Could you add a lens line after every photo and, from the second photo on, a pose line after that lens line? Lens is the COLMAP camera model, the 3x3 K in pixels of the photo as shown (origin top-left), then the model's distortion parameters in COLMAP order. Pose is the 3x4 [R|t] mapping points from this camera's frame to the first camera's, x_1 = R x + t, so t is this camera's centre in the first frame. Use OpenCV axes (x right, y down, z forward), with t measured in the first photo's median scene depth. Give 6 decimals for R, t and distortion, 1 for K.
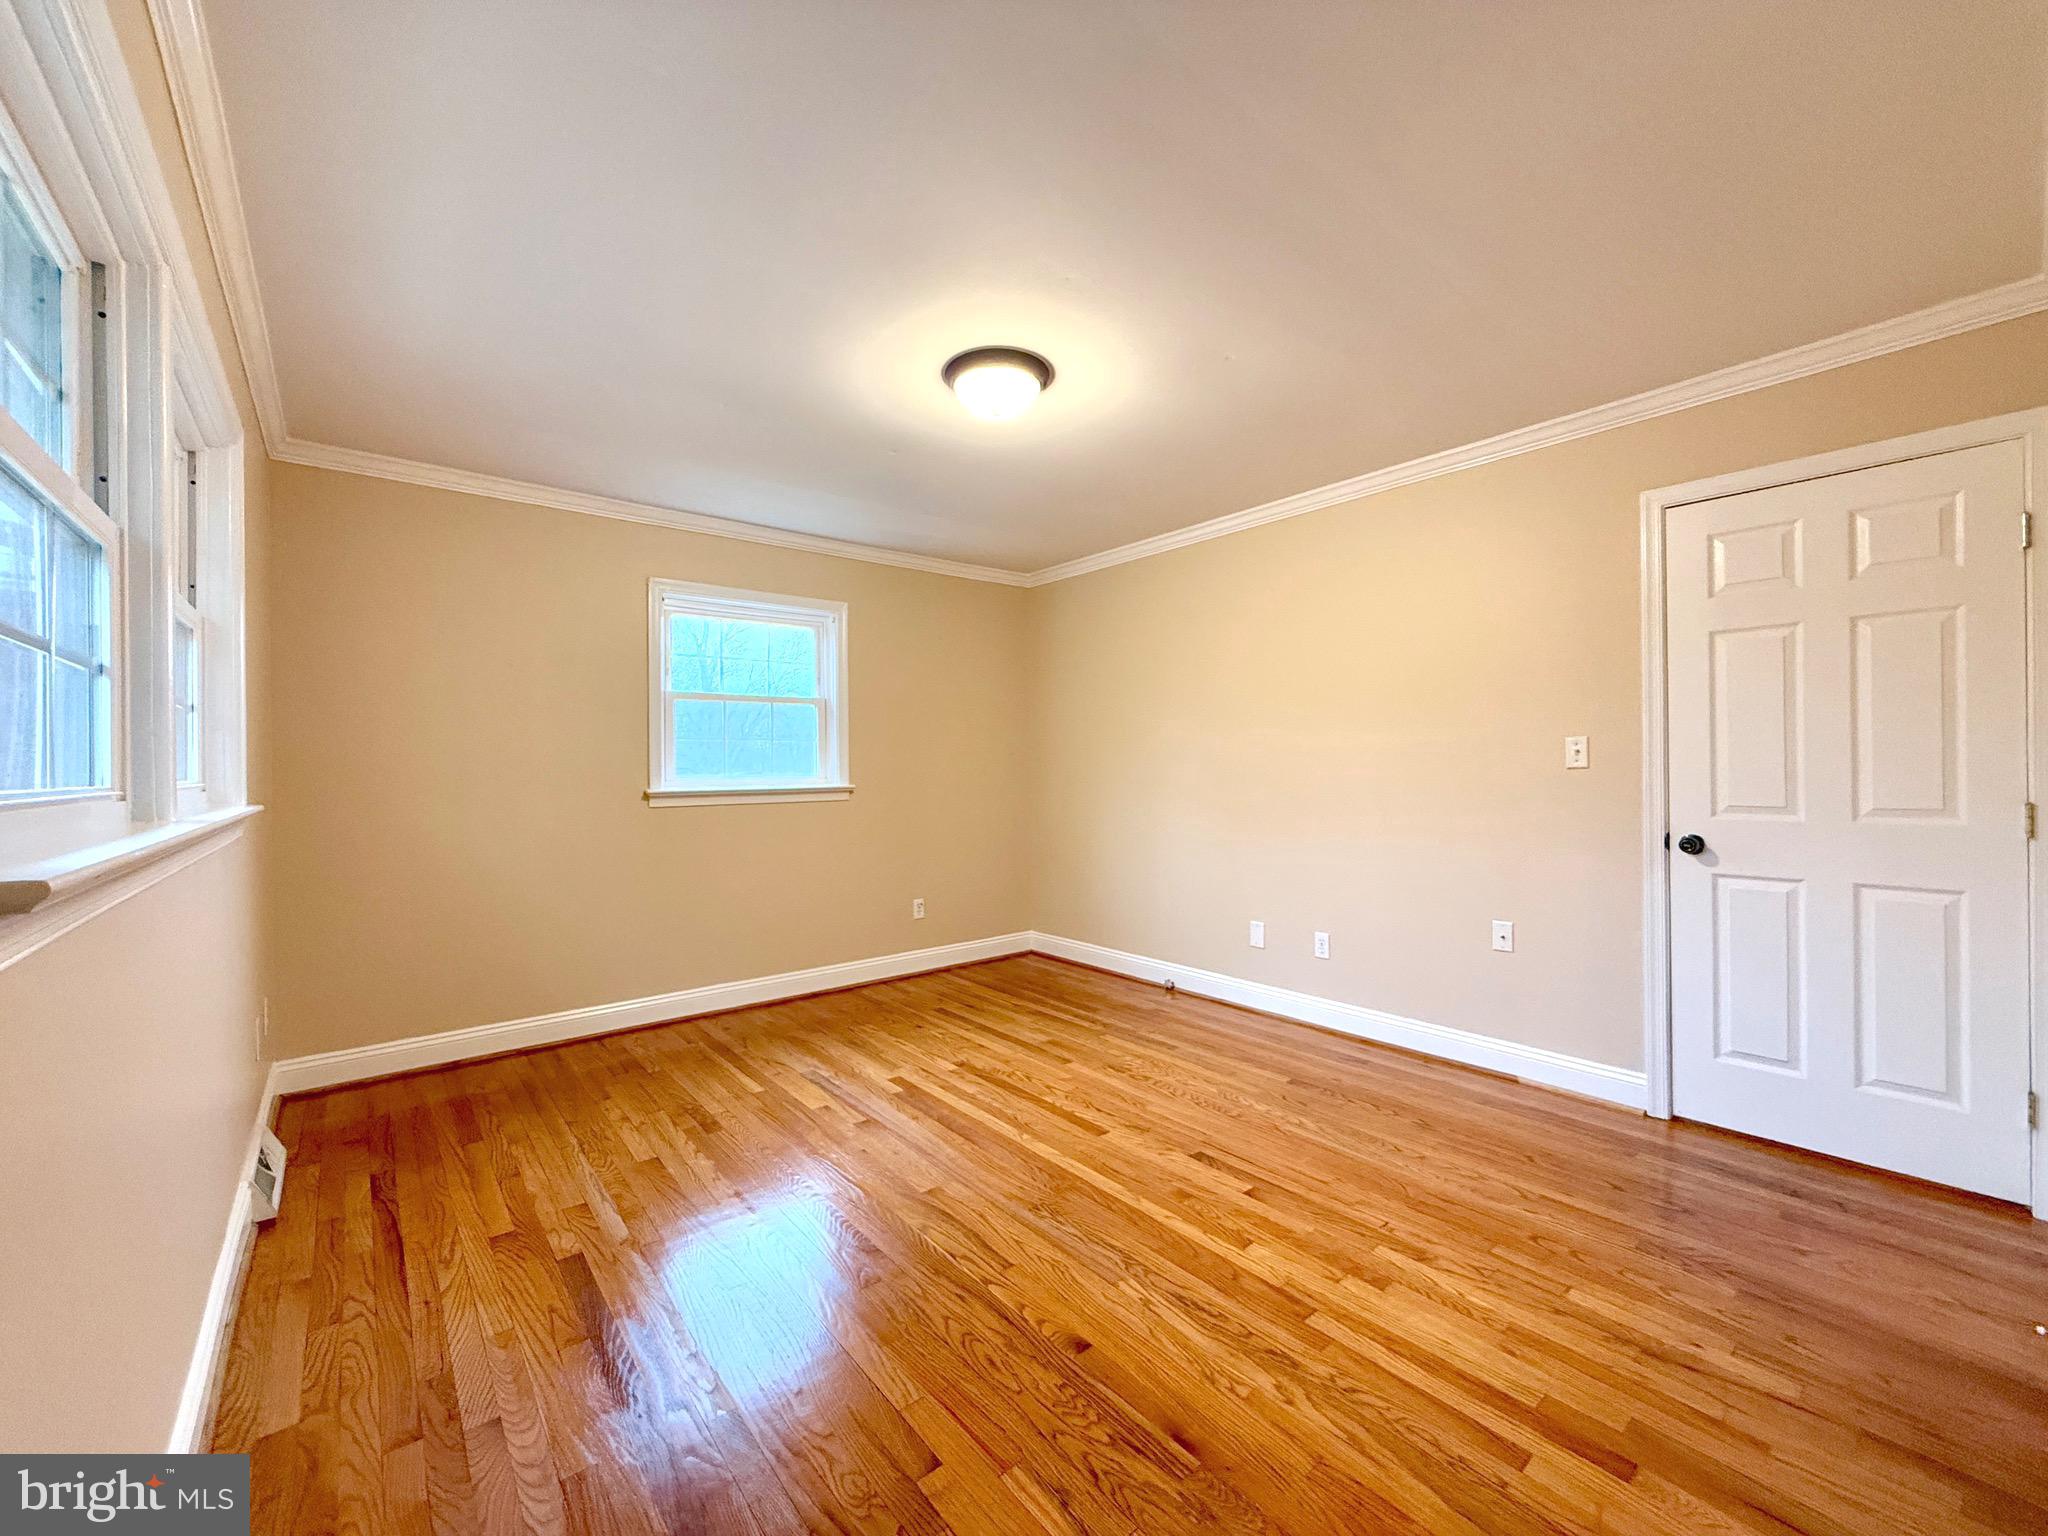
lens RADIAL K [[814.1, 0, 1020.5], [0, 814.1, 766.0], [0, 0, 1]] dist [0.001349, 0.000081]
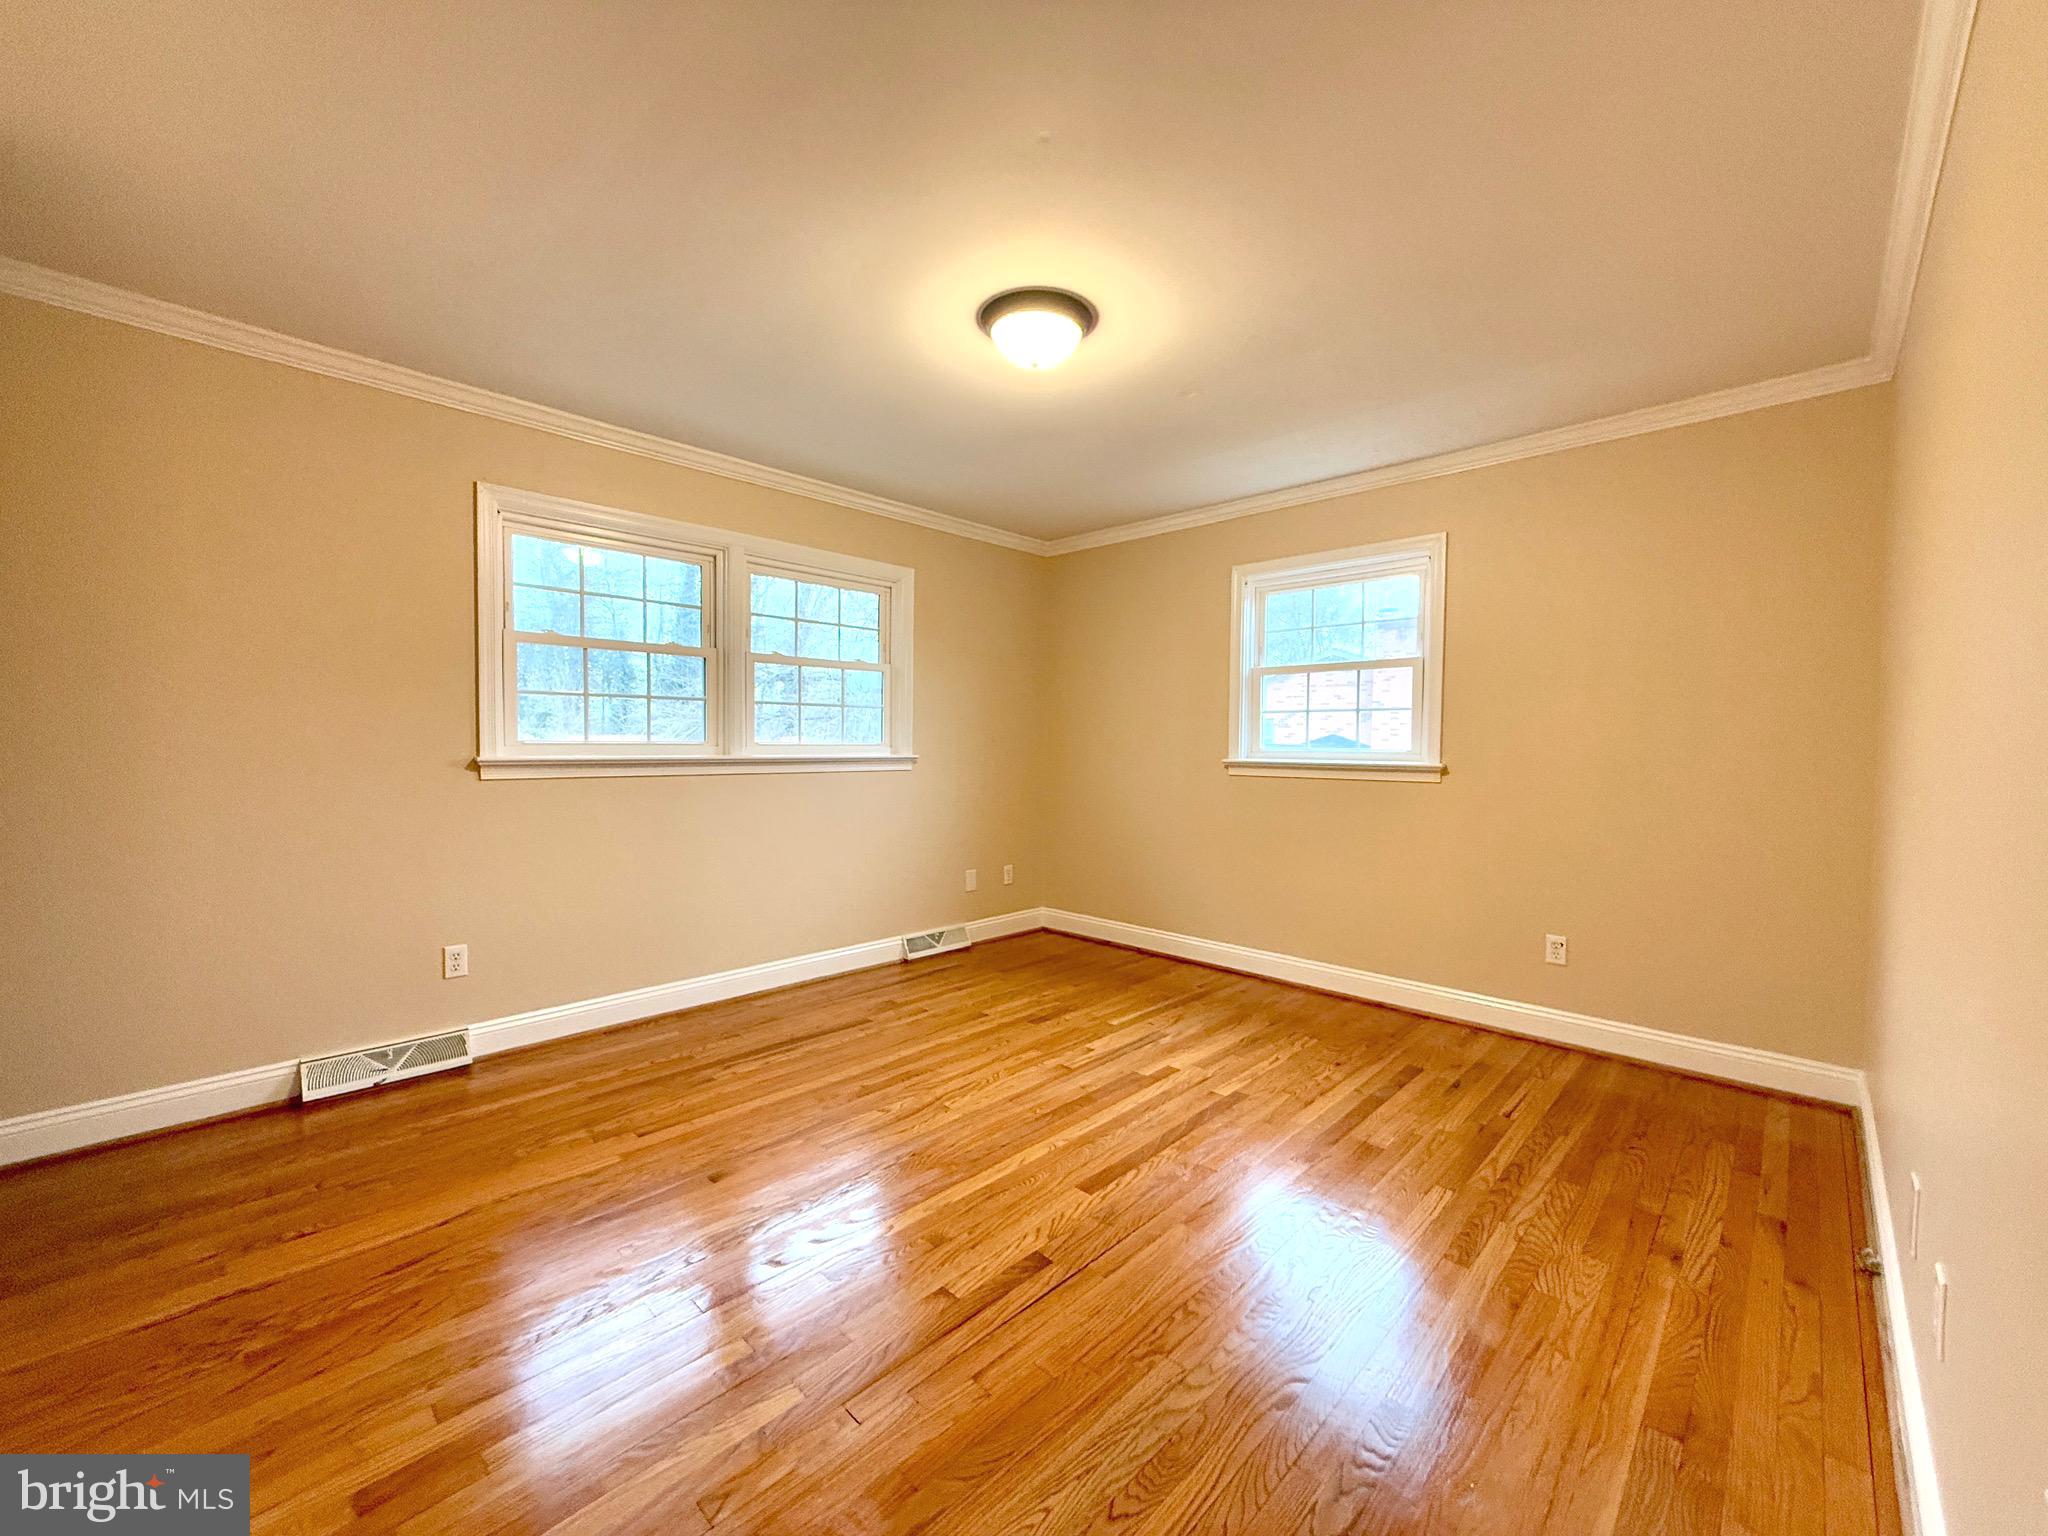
lens RADIAL K [[814.1, 0, 1020.5], [0, 814.1, 766.0], [0, 0, 1]] dist [0.001349, 0.000081]
pose [[0.115417, 0.037781, -0.992598, 0.763843], [-0.008497, 0.999277, 0.037048, -0.000276], [0.993281, 0.004158, 0.115655, 0.726756]]
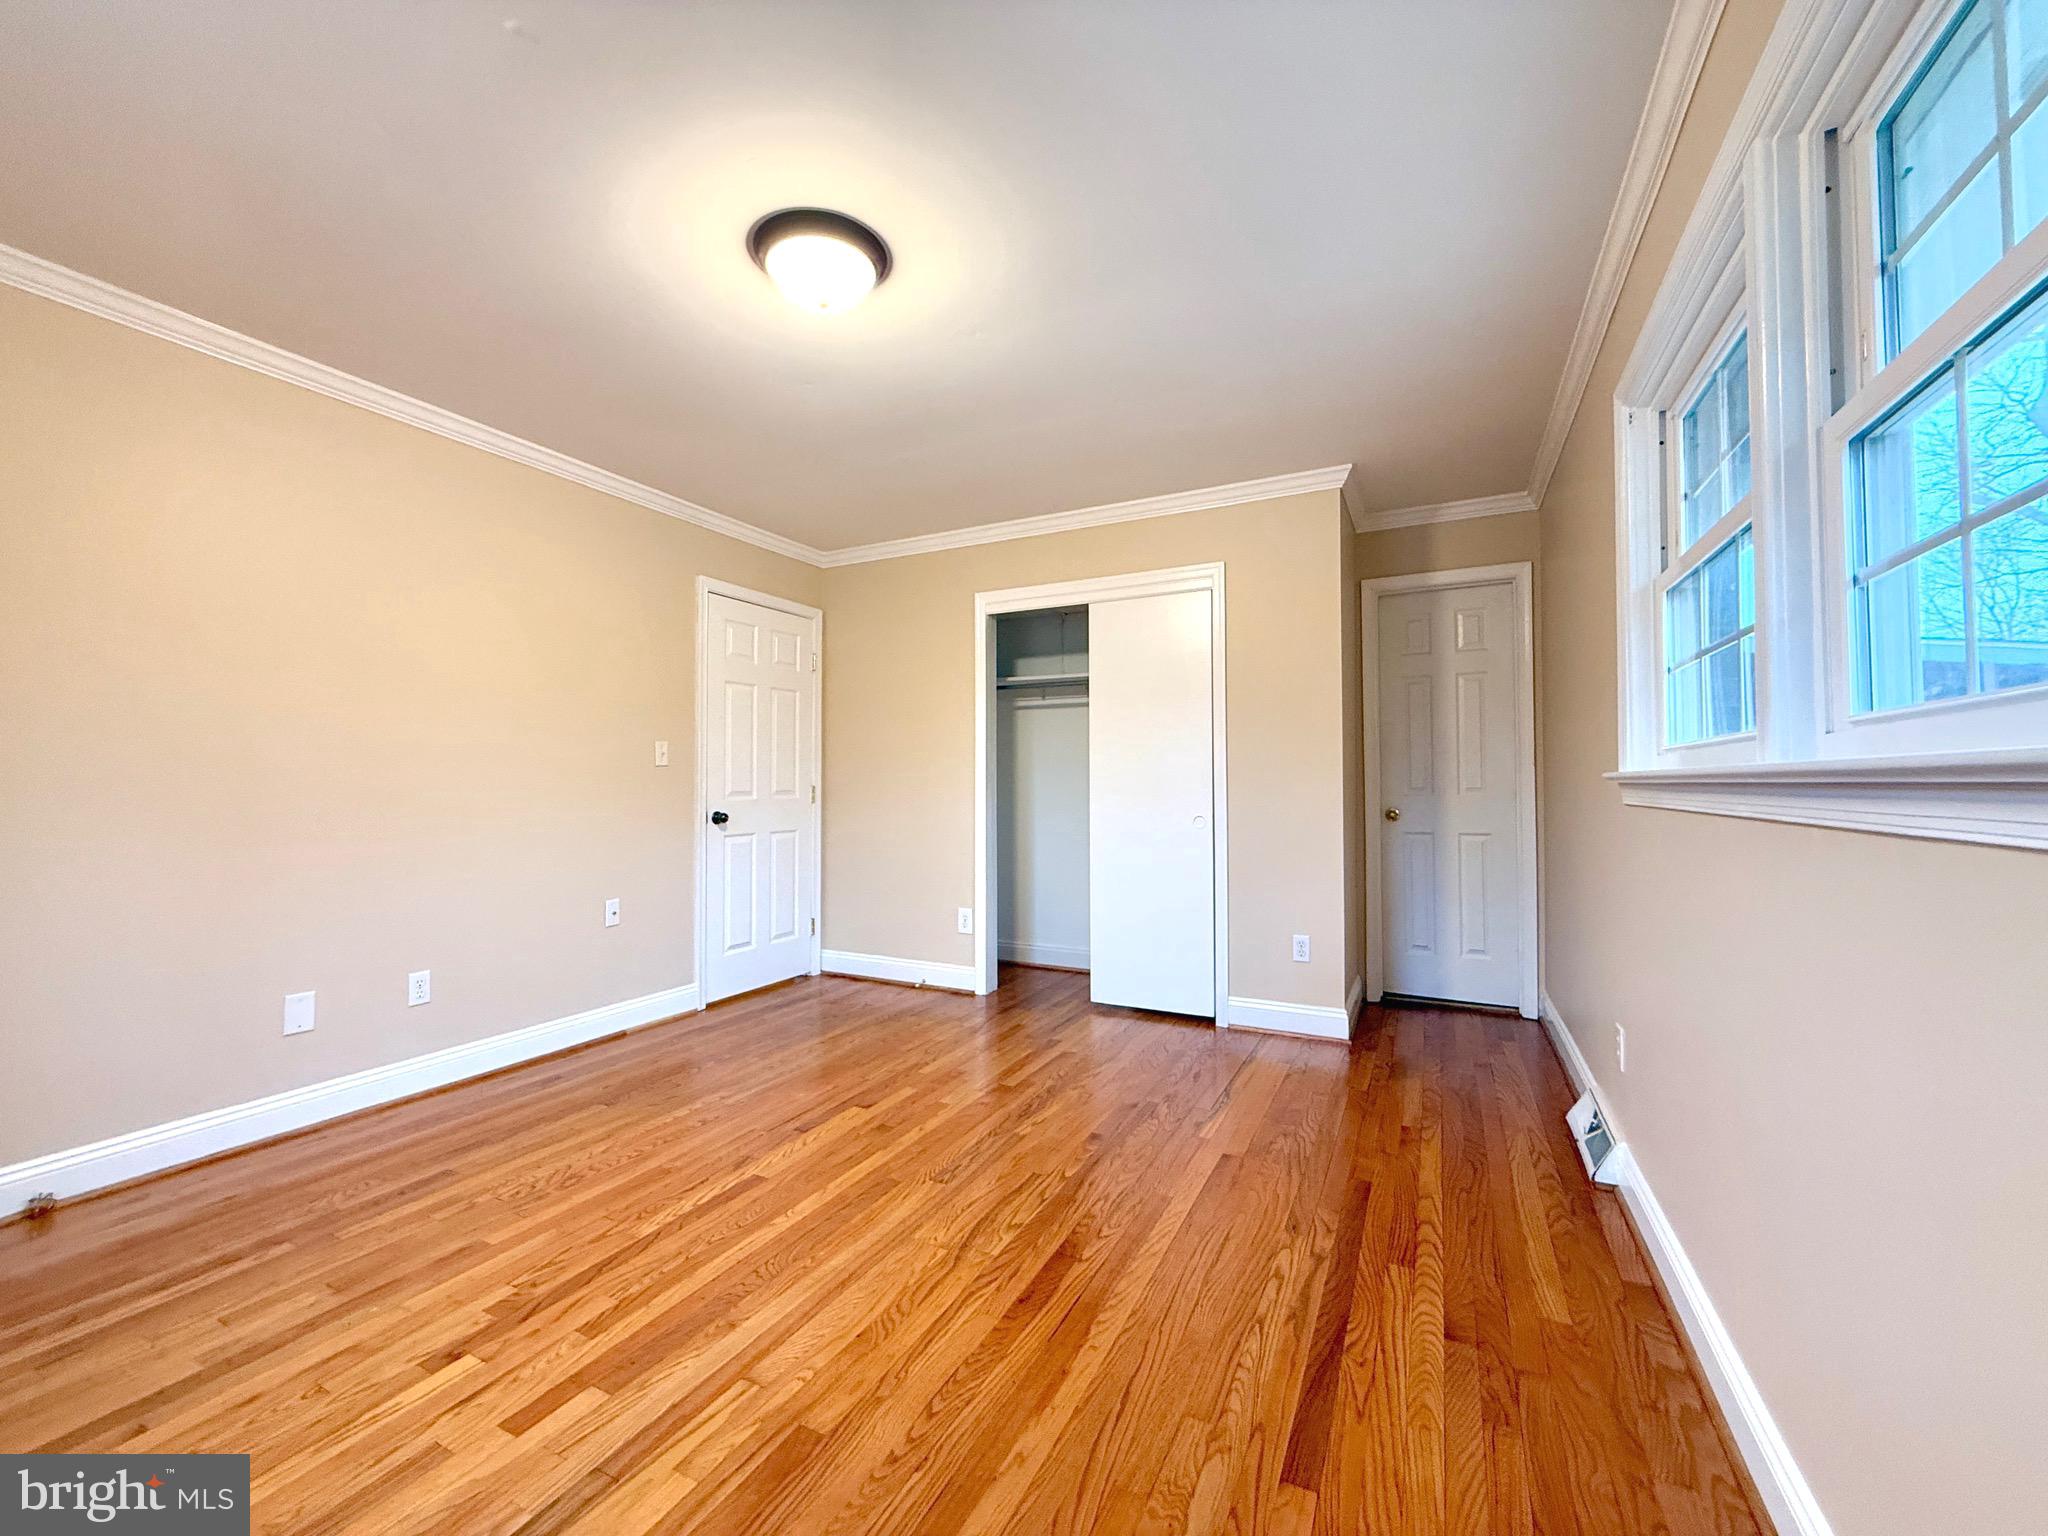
lens RADIAL K [[814.1, 0, 1020.5], [0, 814.1, 766.0], [0, 0, 1]] dist [0.001349, 0.000081]
pose [[-0.398732, 0.031364, 0.916531, -0.689487], [0.004035, 0.999465, -0.032447, 0.044324], [-0.917059, -0.009239, -0.398645, 0.944661]]
